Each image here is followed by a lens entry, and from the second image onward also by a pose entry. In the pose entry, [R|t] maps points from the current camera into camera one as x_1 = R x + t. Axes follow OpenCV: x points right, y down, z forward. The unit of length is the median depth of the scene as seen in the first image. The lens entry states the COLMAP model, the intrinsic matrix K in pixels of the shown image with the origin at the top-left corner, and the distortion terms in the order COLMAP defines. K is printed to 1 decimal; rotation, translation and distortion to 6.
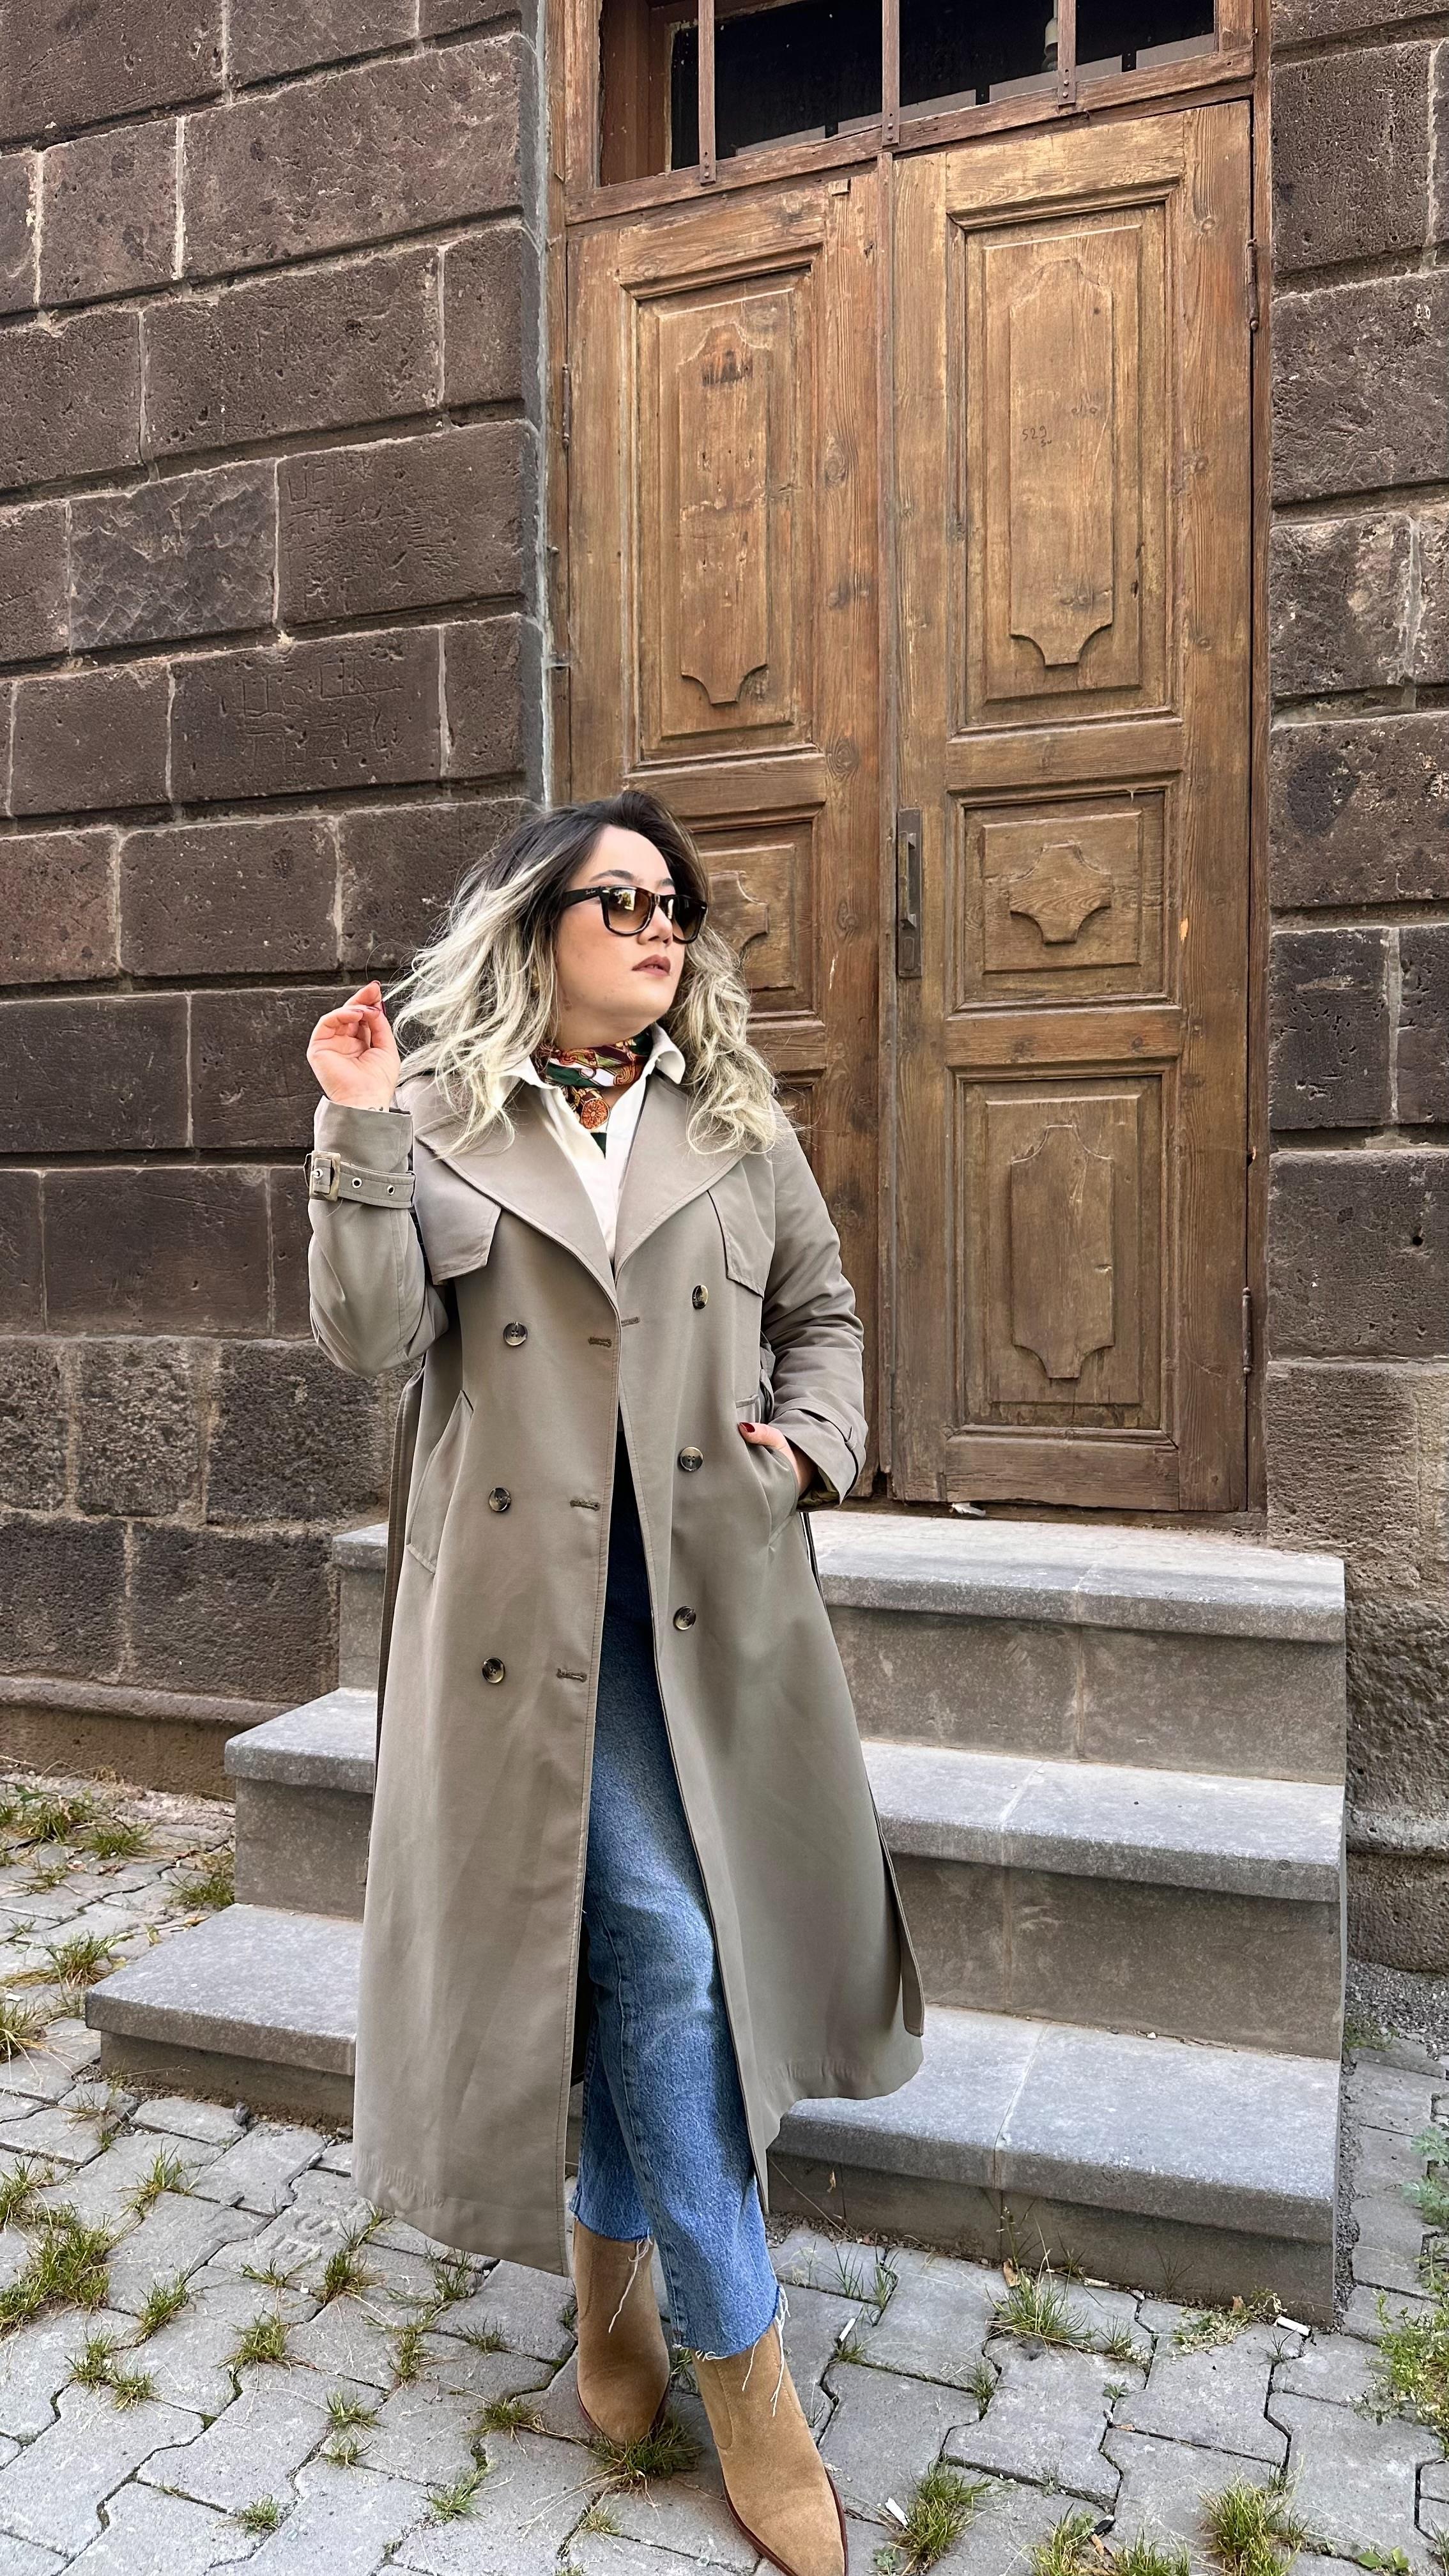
lens RADIAL K [[1774.7, 0, 724.5], [0, 1774.7, 1288.0], [0, 0, 1]] dist [0.110111, -0.196062]
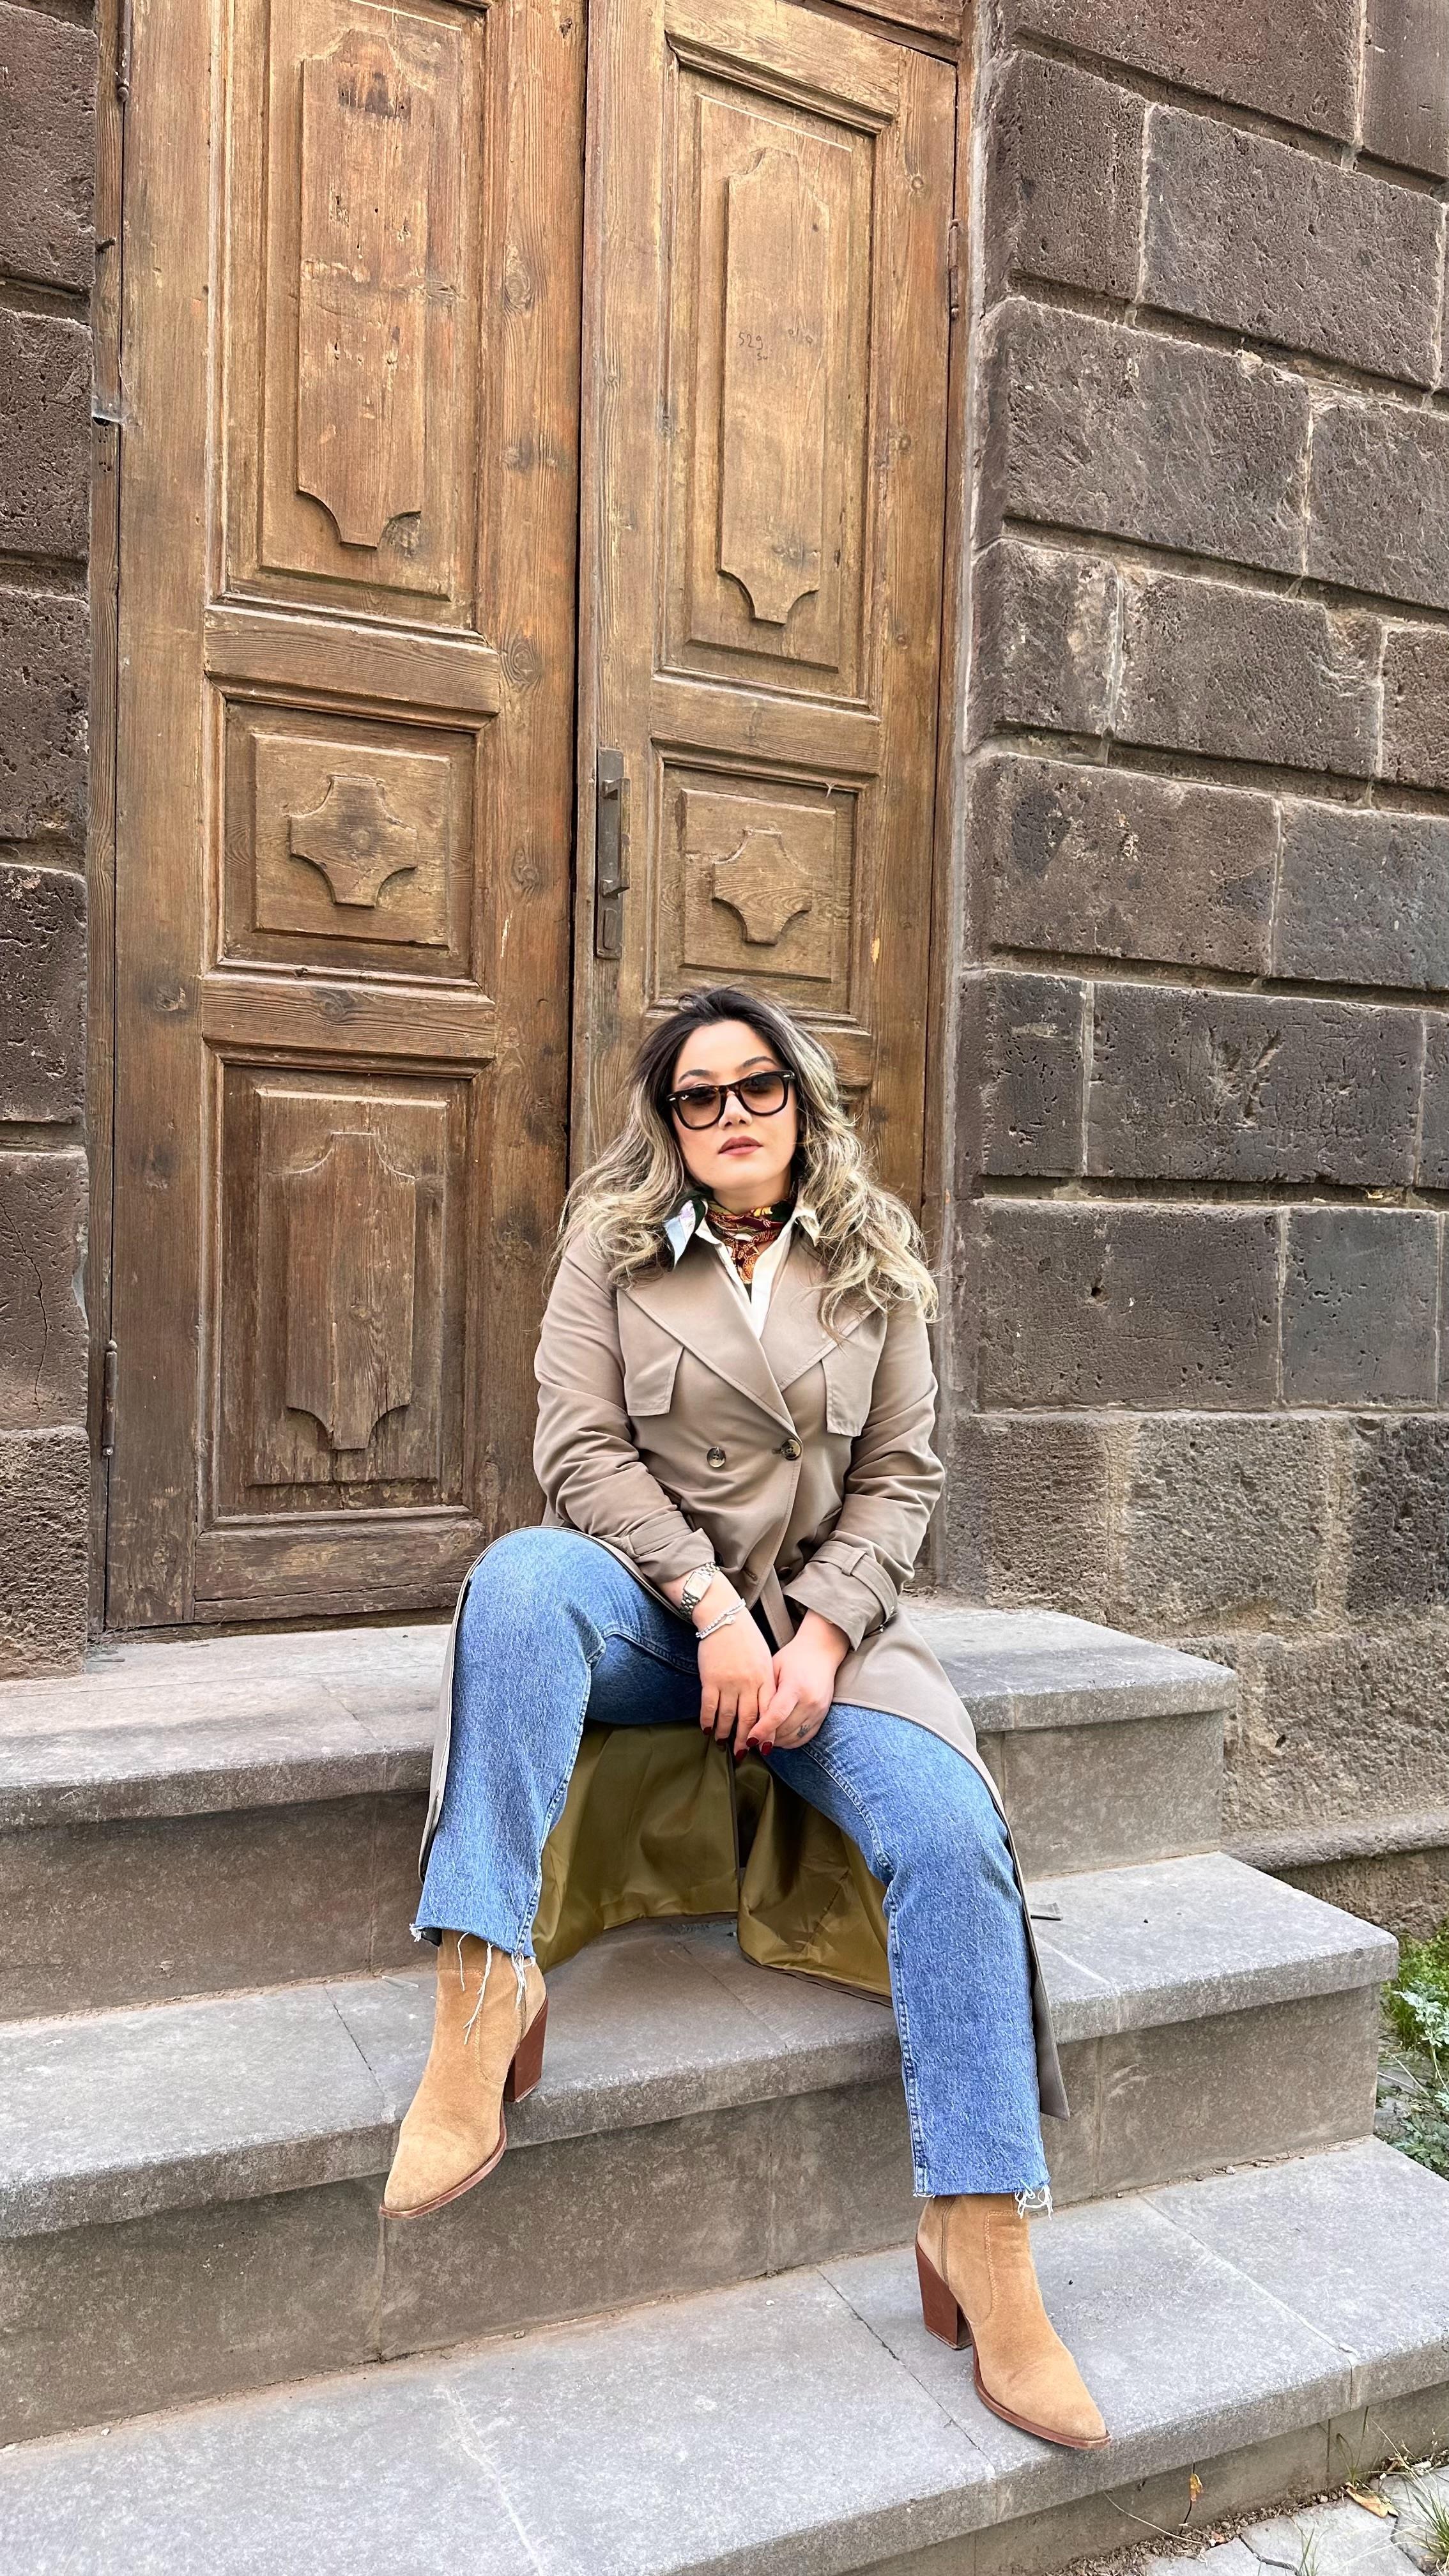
lens RADIAL K [[1807.3, 0, 711.8], [0, 1807.3, 1297.9], [0, 0, 1]] dist [0.102913, -0.168543]
pose [[0.720690, -0.003315, 0.693250, -0.445512], [-0.012624, 0.999760, 0.017905, -0.035186], [-0.693143, -0.021656, 0.720475, 0.373558]]
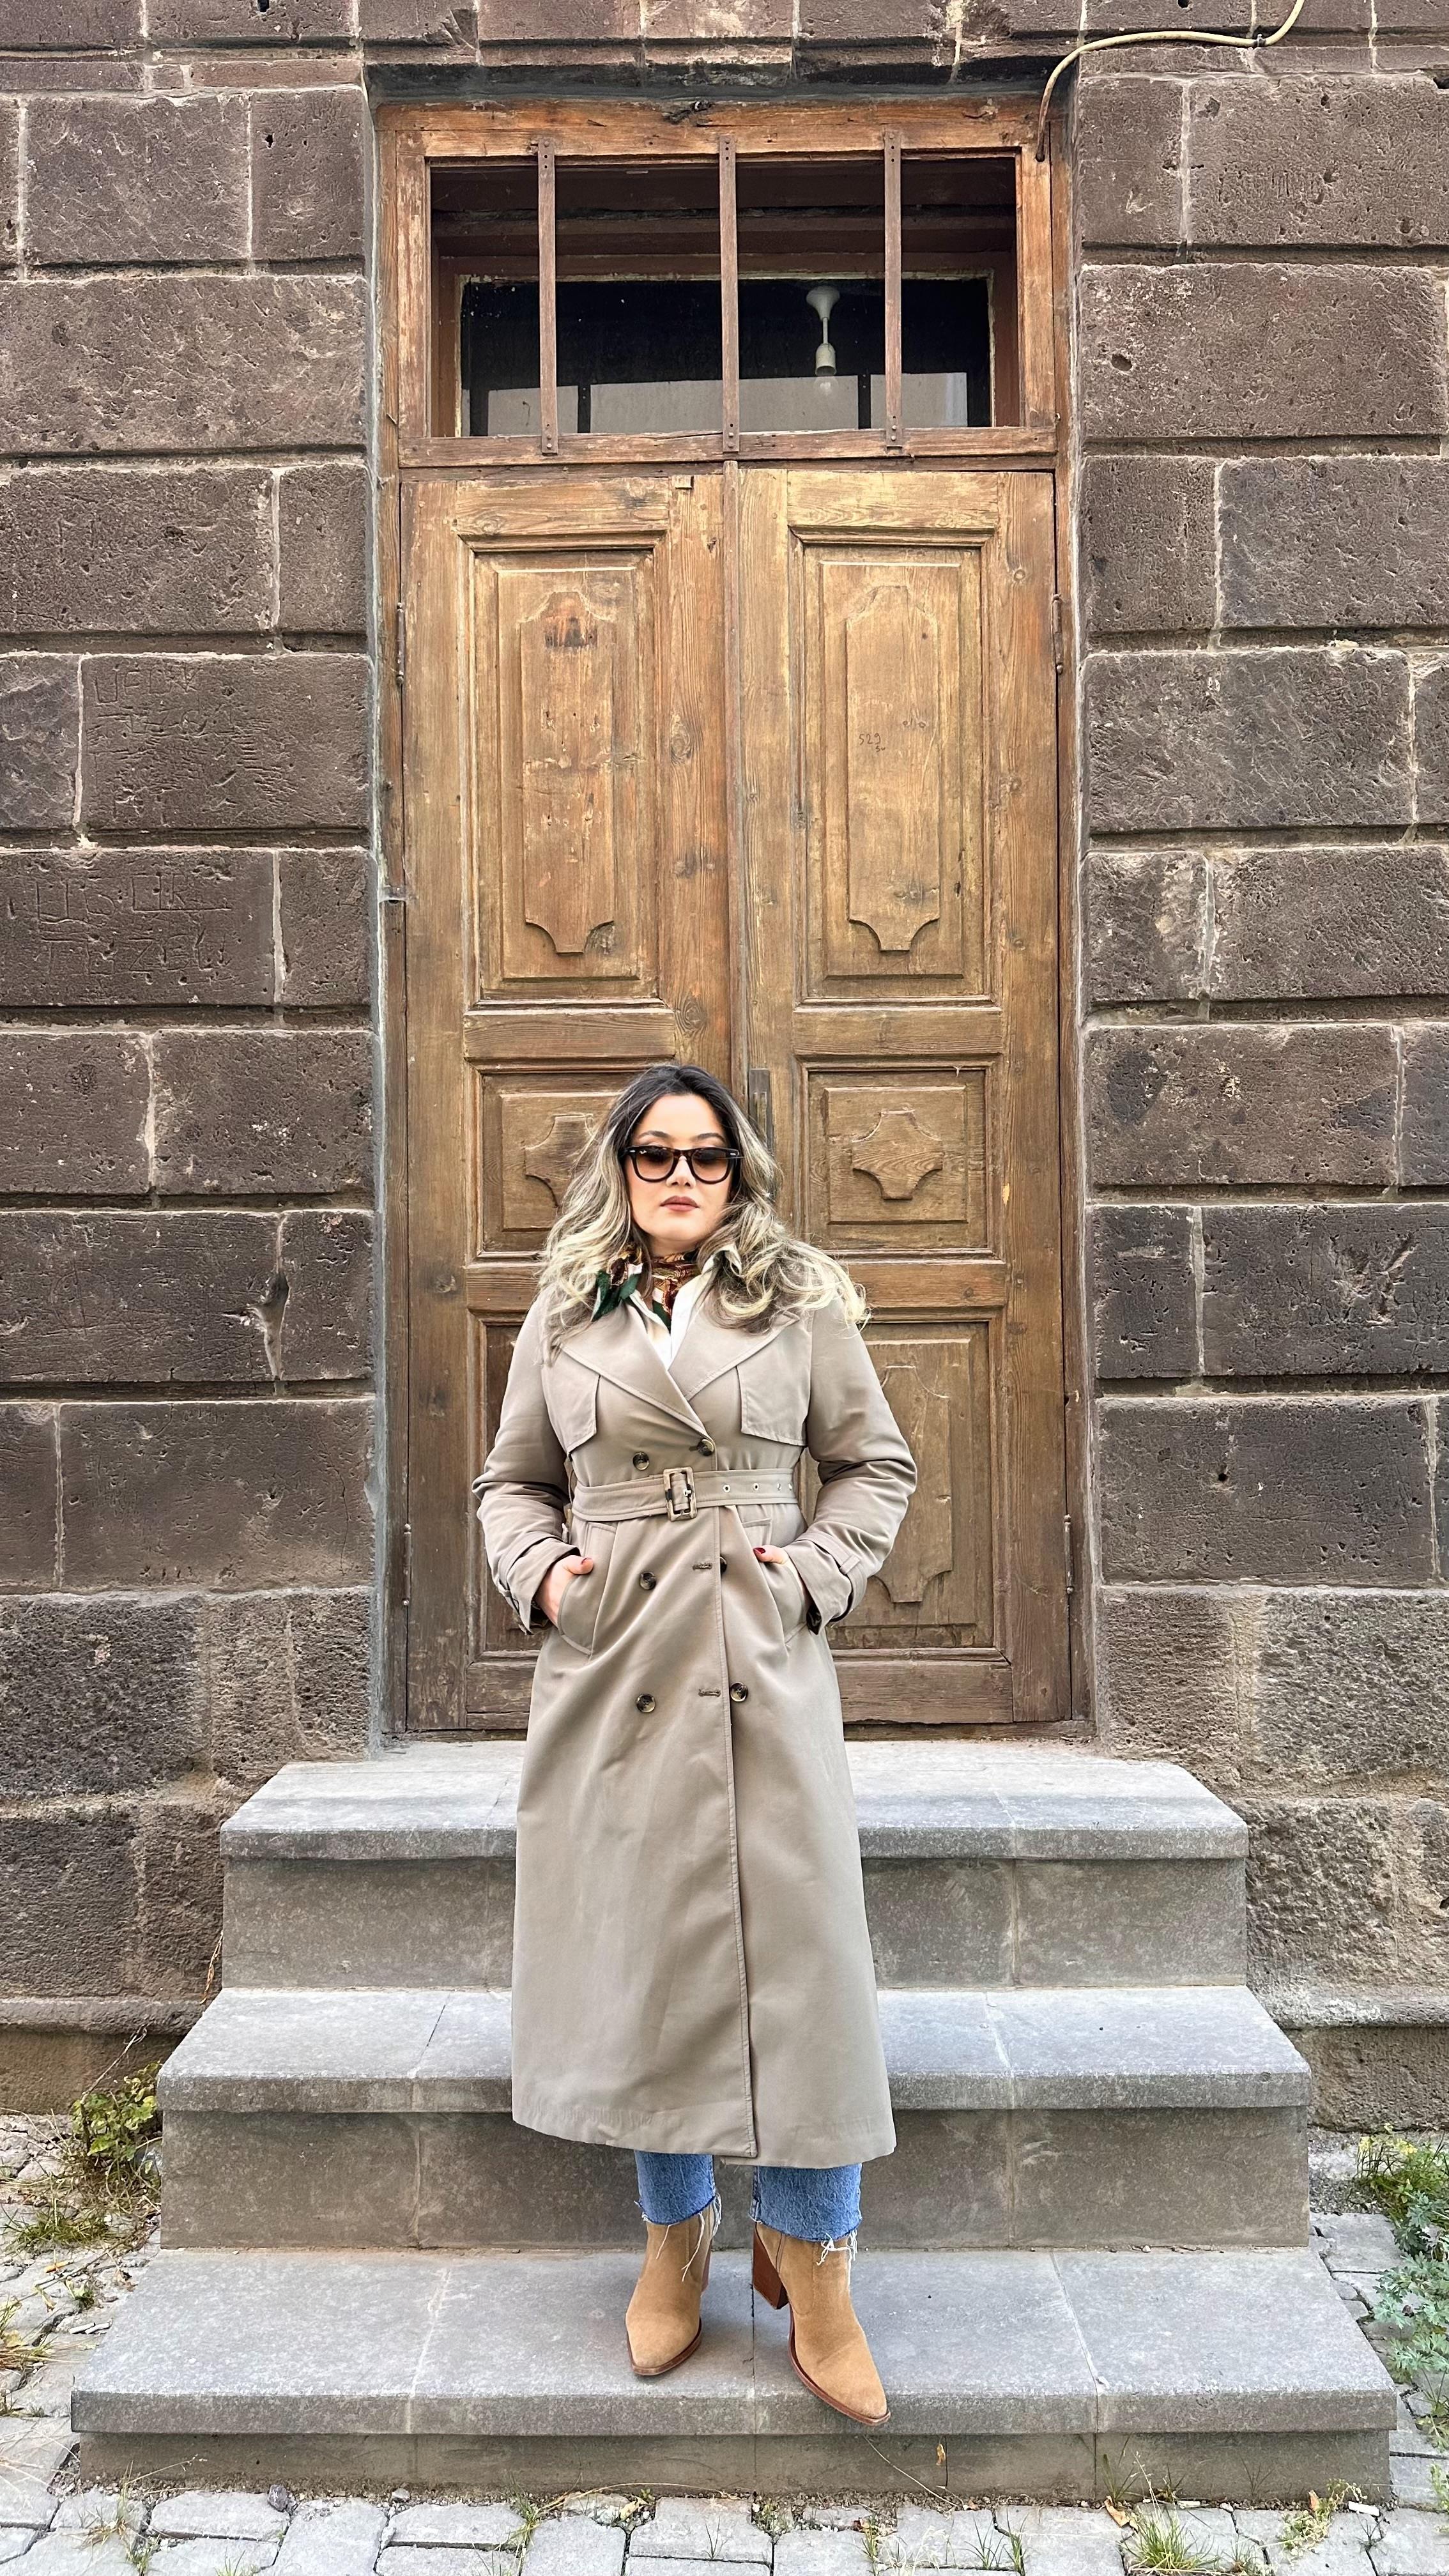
lens RADIAL K [[1795.7, 0, 730.9], [0, 1795.7, 1290.4], [0, 0, 1]] dist [0.174715, -0.357978]
pose [[0.944392, 0.004924, 0.328785, -0.270243], [0.013570, 0.998453, -0.053930, -0.079954], [-0.328542, 0.055393, 0.942864, -0.000638]]
